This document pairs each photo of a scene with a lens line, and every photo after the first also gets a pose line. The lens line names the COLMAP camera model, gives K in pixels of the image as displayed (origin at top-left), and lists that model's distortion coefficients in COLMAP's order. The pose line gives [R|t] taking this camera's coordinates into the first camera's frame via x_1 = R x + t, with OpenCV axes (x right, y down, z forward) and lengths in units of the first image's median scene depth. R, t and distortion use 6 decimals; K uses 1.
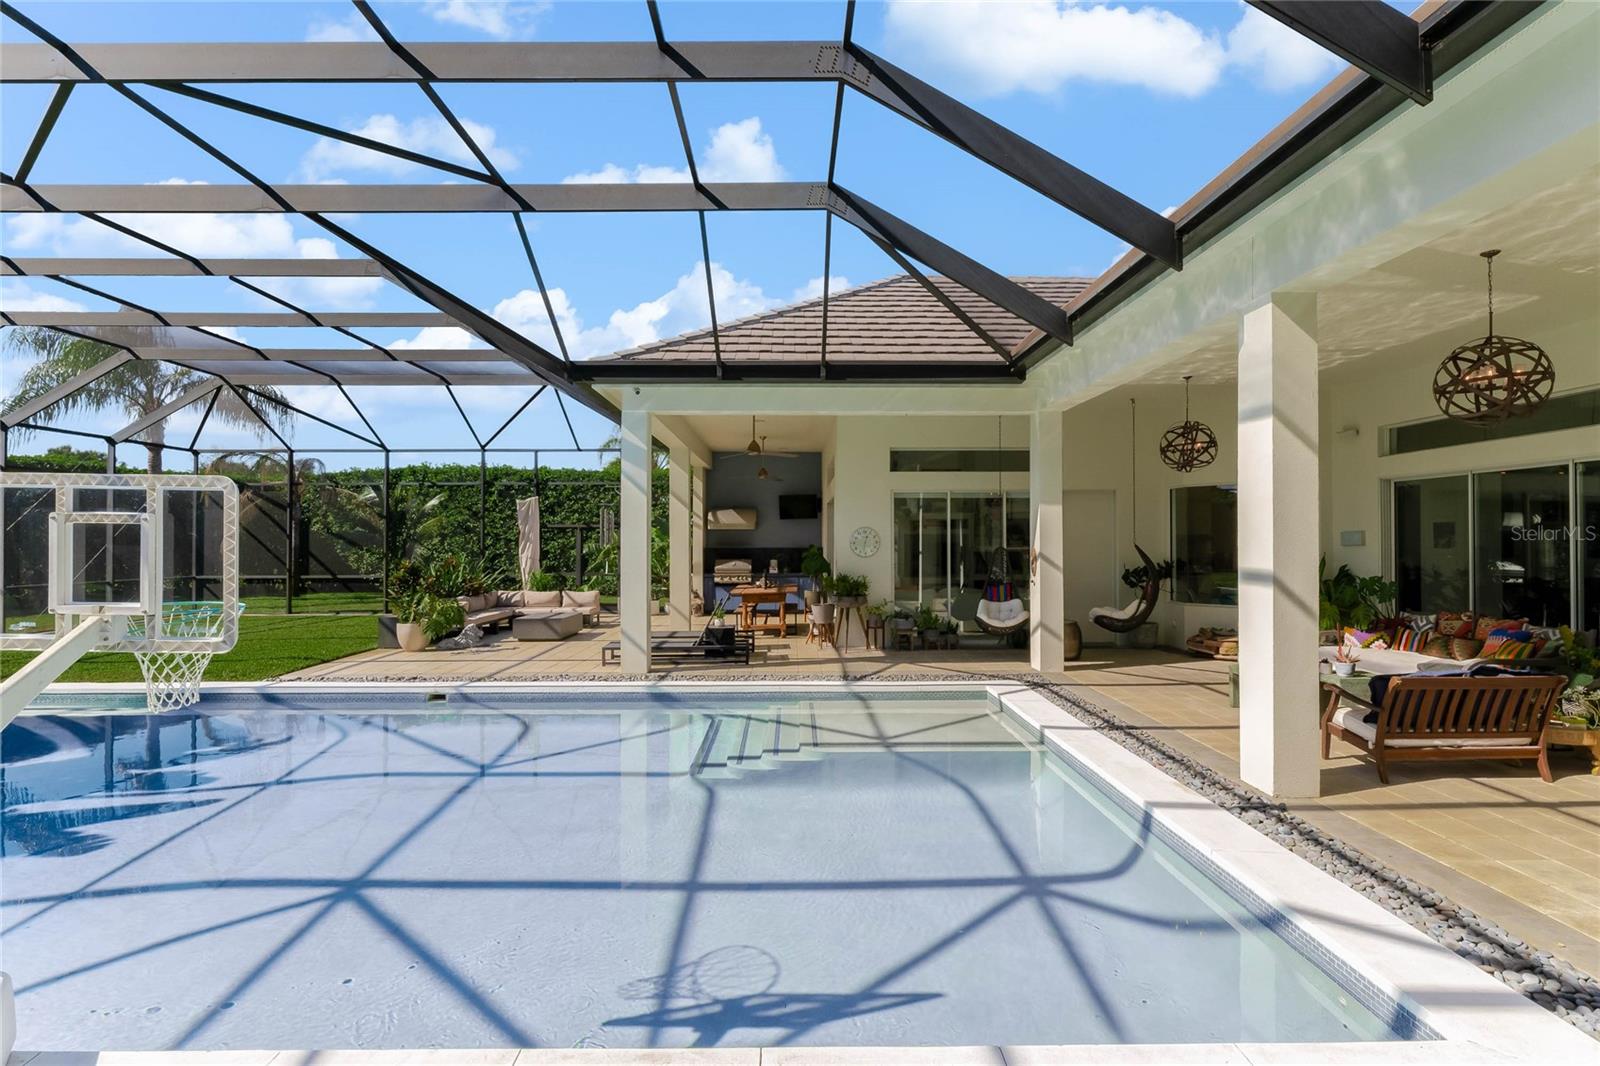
lens RADIAL K [[792.5, 0, 800.0], [0, 792.5, 533.0], [0, 0, 1]] dist [-0.003696, 0.001307]
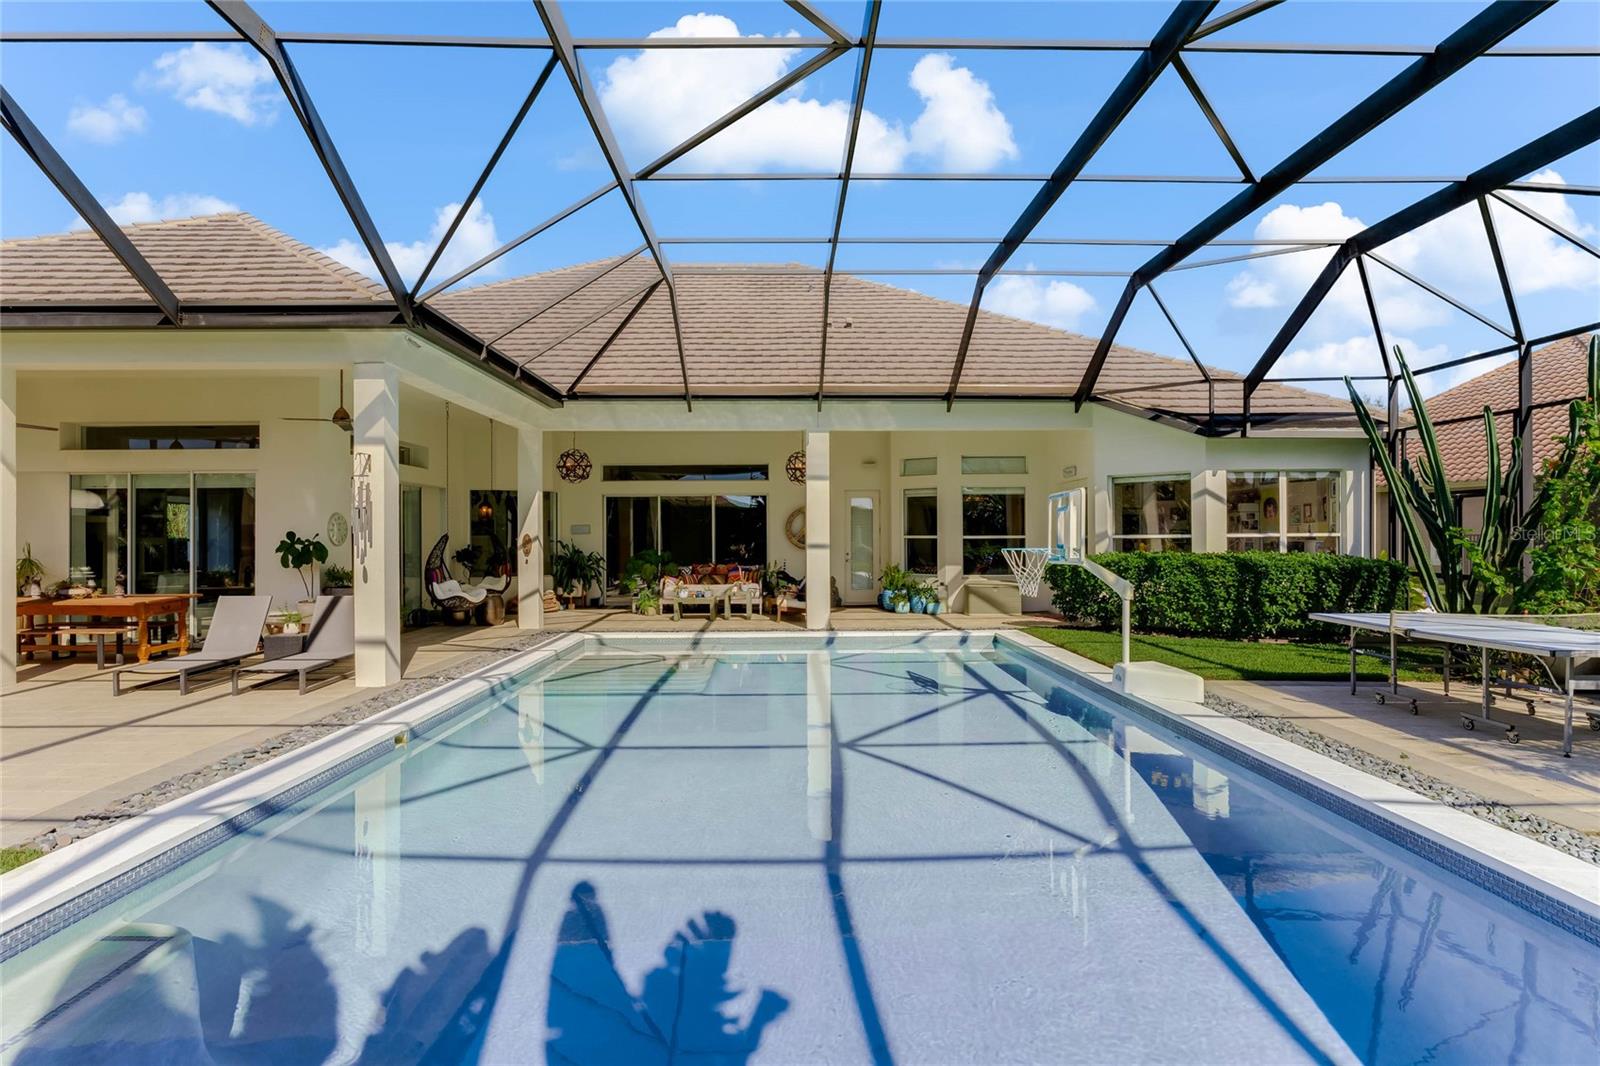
lens RADIAL K [[822.9, 0, 800.0], [0, 822.9, 533.0], [0, 0, 1]] dist [-0.029310, -0.000063]
pose [[-0.016566, 0.001730, 0.999861, -0.809500], [-0.003575, 0.999992, -0.001789, 0.012645], [-0.999856, -0.003604, -0.016560, 0.451344]]
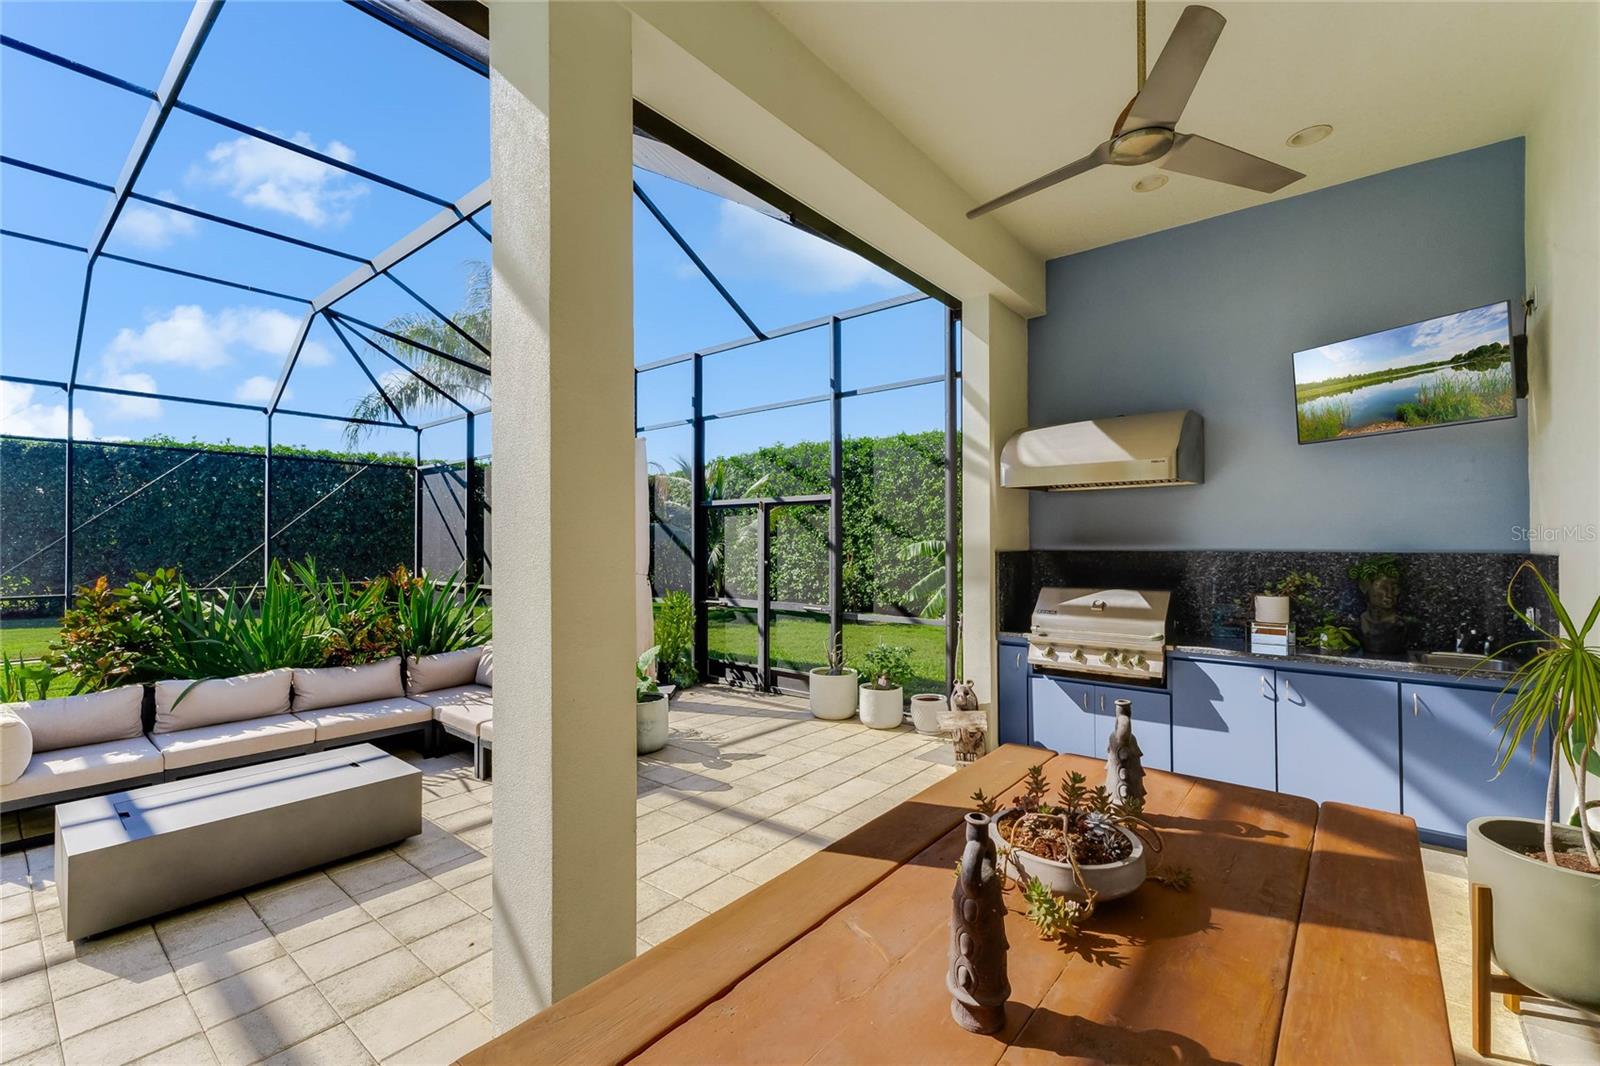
lens RADIAL K [[681.2, 0, 800.0], [0, 681.2, 533.0], [0, 0, 1]] dist [0.000391, 0.000009]
pose [[0.767510, -0.007735, -0.640991, -0.009654], [0.006021, 0.999970, -0.004857, 0.017366], [0.641009, -0.000132, 0.767533, 1.000962]]
